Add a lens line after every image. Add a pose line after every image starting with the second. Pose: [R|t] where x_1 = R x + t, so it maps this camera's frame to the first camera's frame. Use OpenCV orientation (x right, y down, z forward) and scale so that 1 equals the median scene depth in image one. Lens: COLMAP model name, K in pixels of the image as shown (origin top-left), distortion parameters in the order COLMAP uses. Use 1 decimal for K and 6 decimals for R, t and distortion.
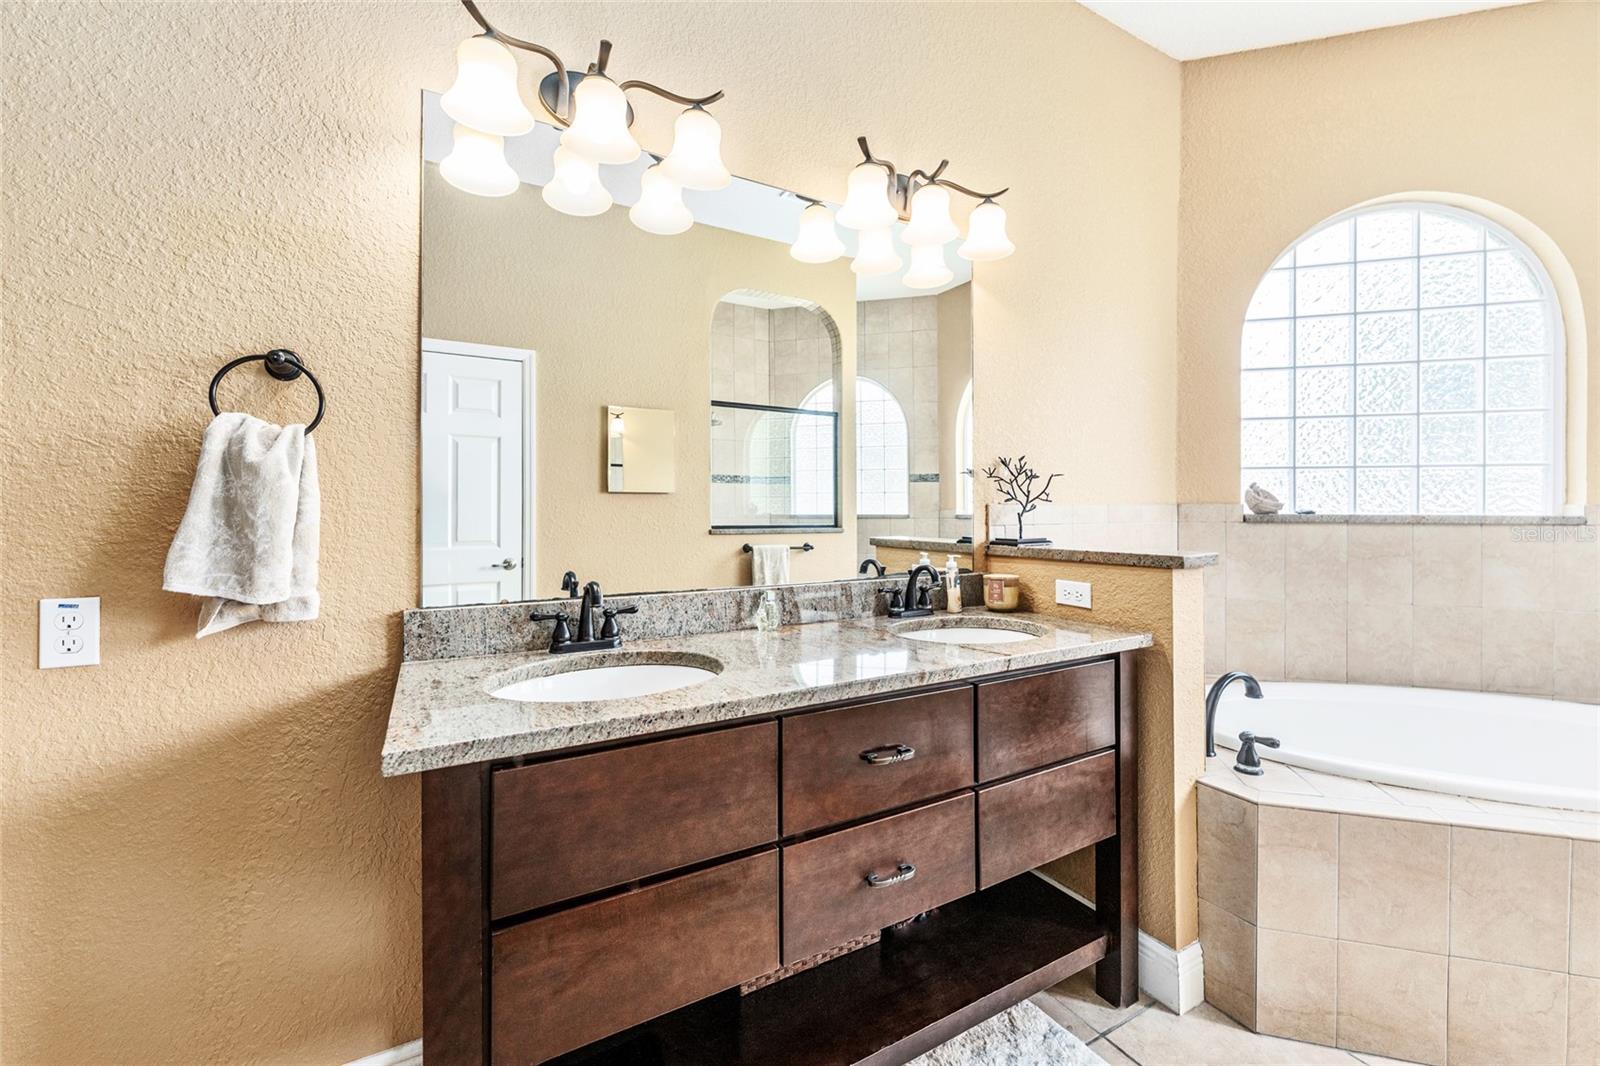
lens RADIAL K [[638.5, 0, 797.1], [0, 638.5, 508.7], [0, 0, 1]] dist [-0.000540, 0.000152]
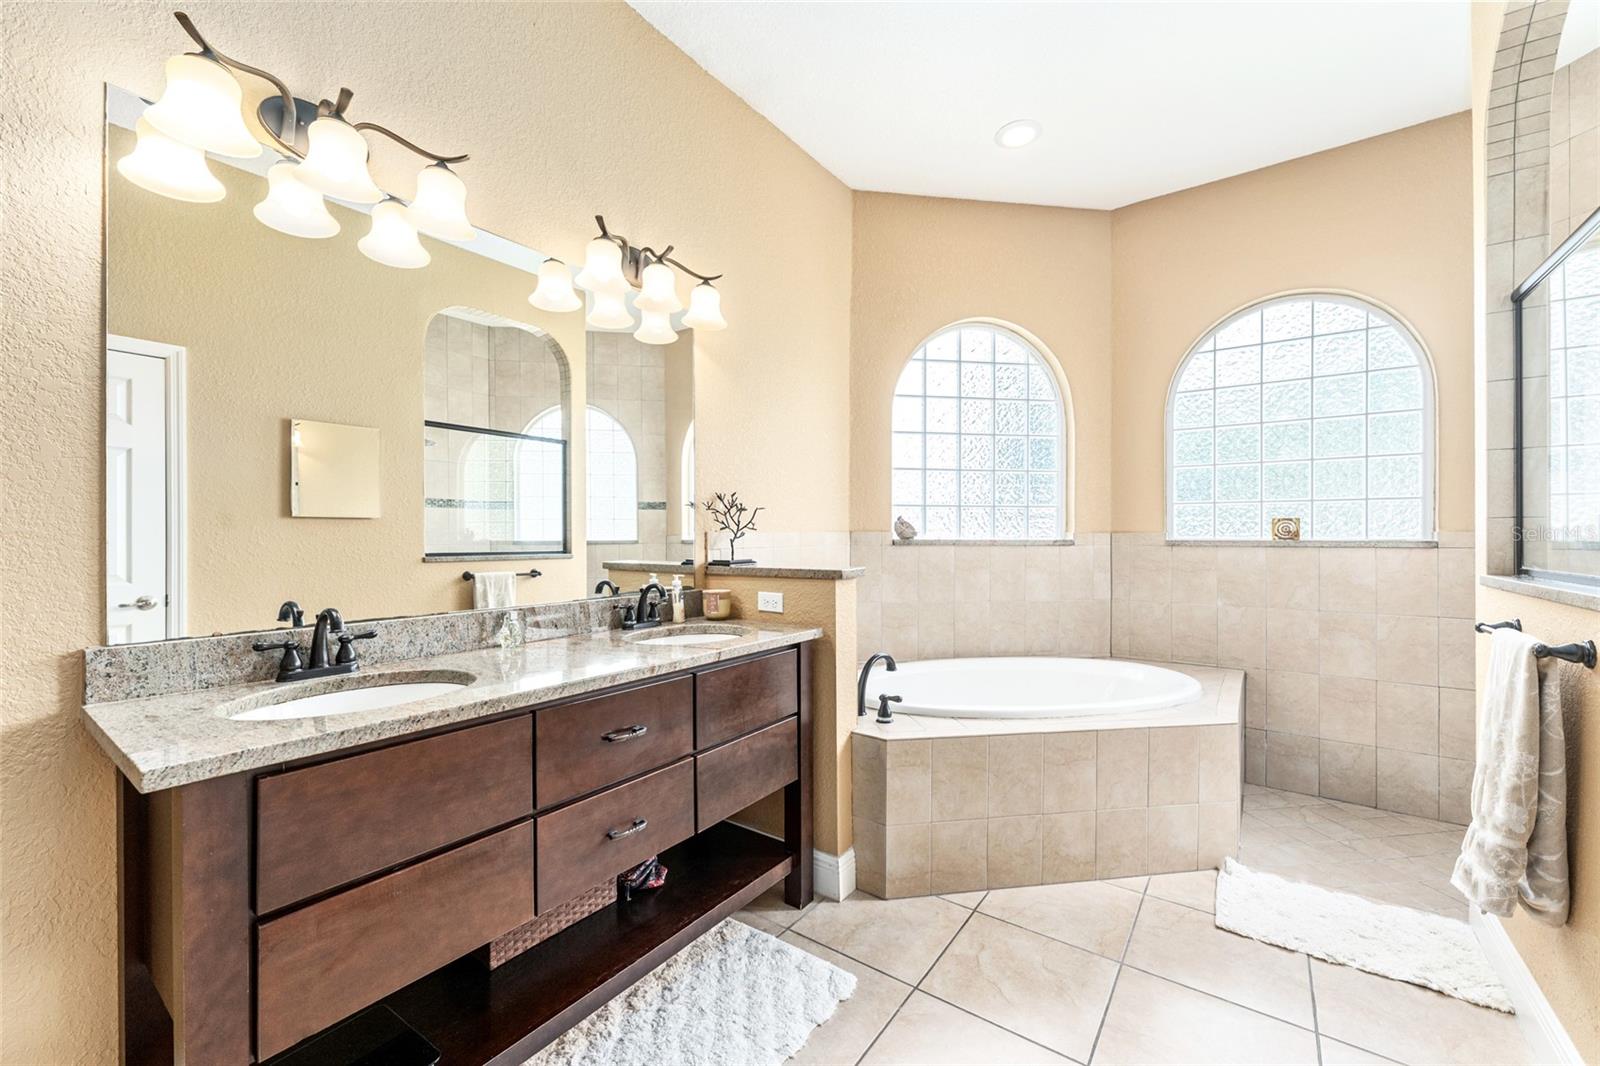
lens RADIAL K [[631.9, 0, 800.0], [0, 631.9, 533.0], [0, 0, 1]] dist [-0.000156, -0.000094]
pose [[0.909960, -0.000057, 0.414696, -0.043819], [0.000509, 0.999999, -0.000979, -0.004880], [-0.414696, 0.001102, 0.909959, -0.197980]]
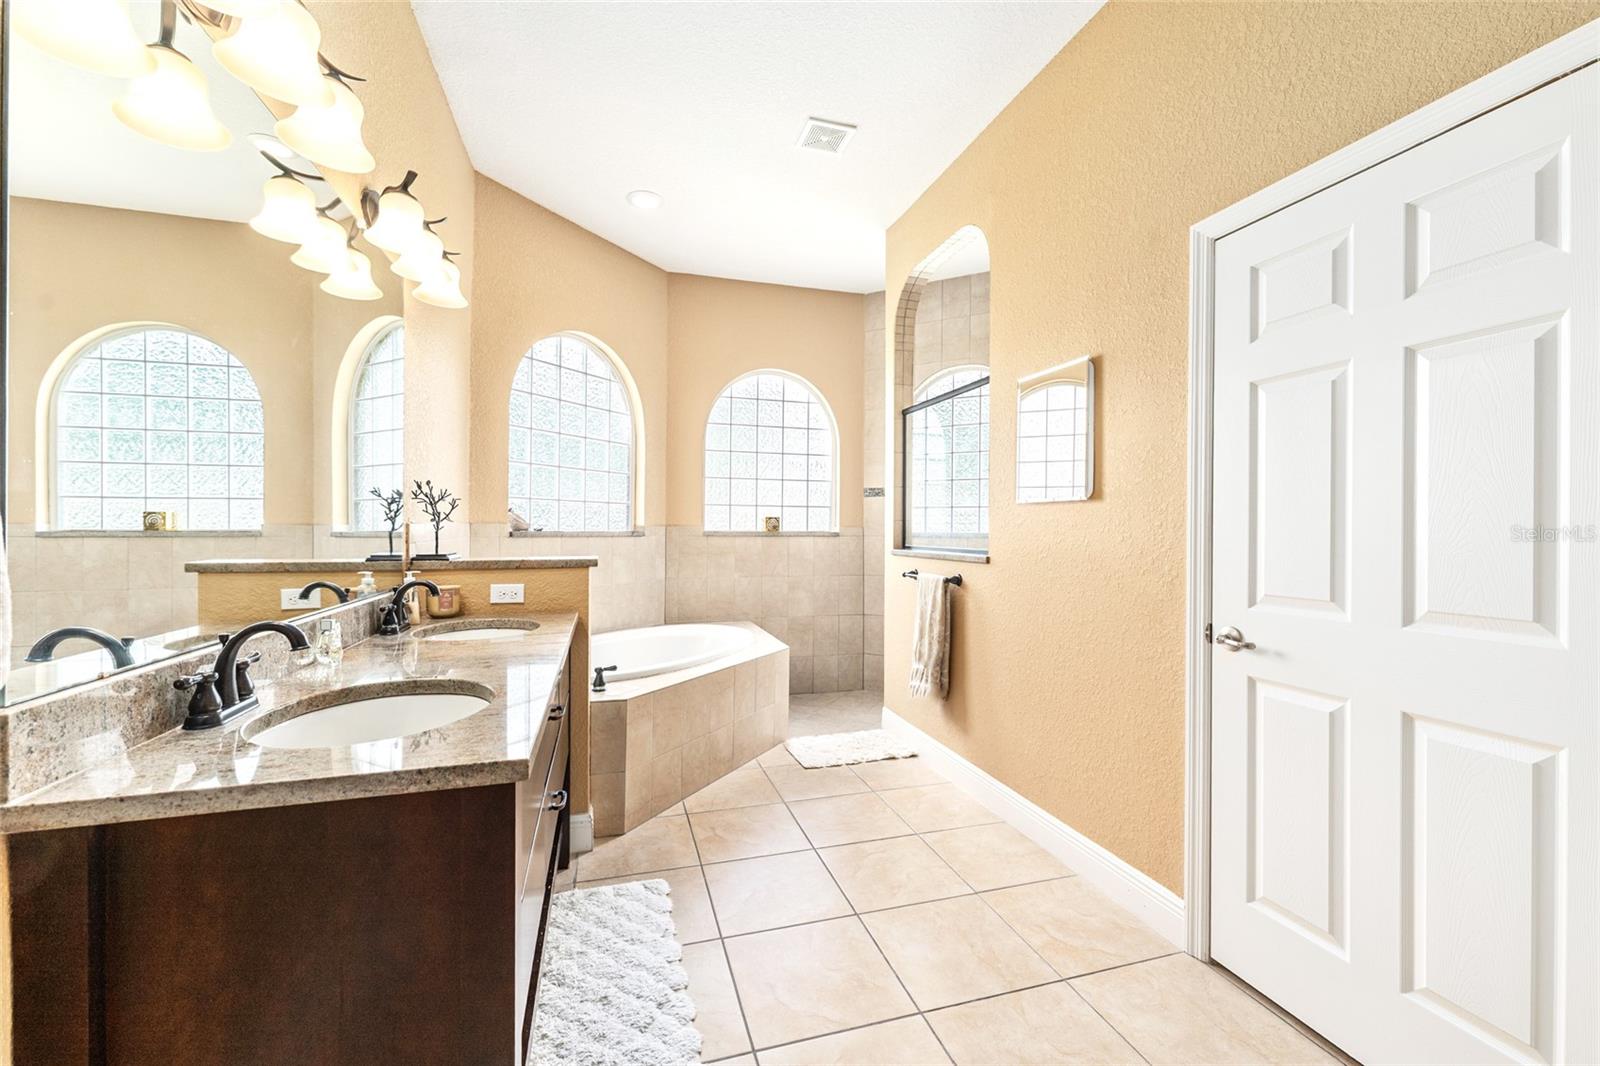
lens RADIAL K [[644.9, 0, 800.9], [0, 644.9, 525.4], [0, 0, 1]] dist [0.000650, 0.000079]
pose [[0.220593, 0.004049, 0.975358, -0.788573], [-0.007029, 0.999972, -0.002562, -0.007173], [-0.975341, -0.006291, 0.220615, 0.144390]]
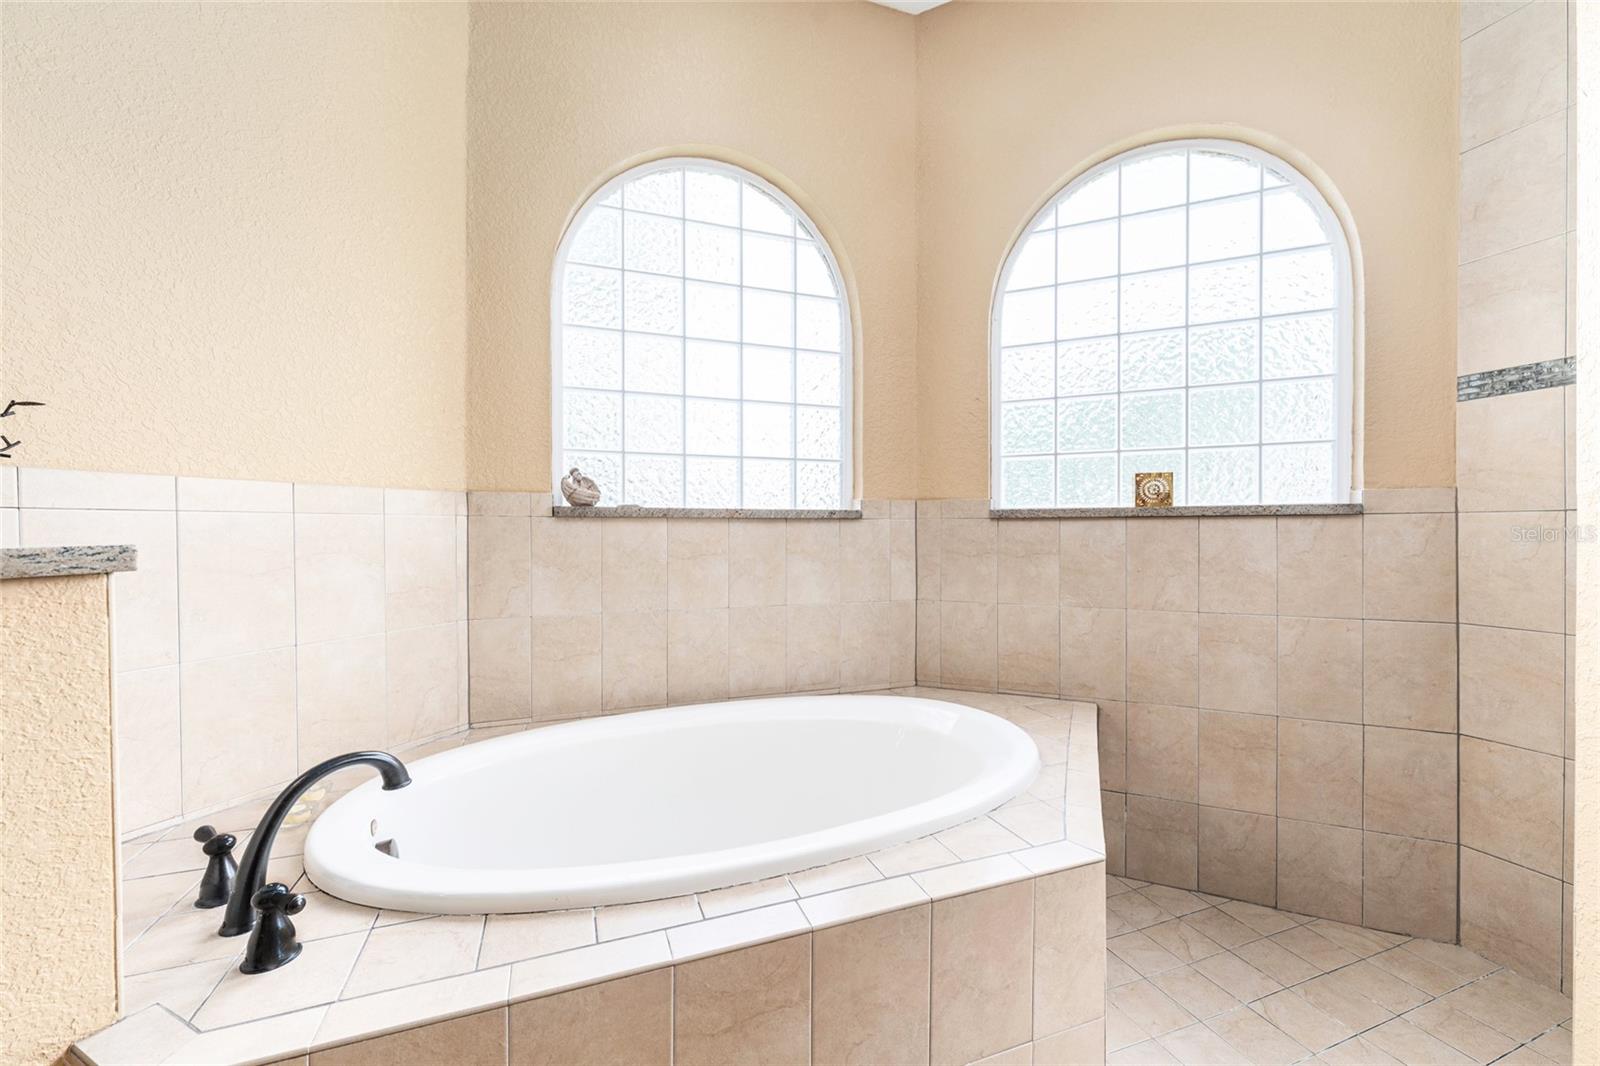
lens RADIAL K [[631.9, 0, 800.0], [0, 631.9, 533.0], [0, 0, 1]] dist [-0.000156, -0.000094]
pose [[0.806639, -0.005912, 0.591014, 0.764691], [0.002987, 0.999978, 0.005926, 0.058576], [-0.591036, -0.003015, 0.806639, 0.327660]]
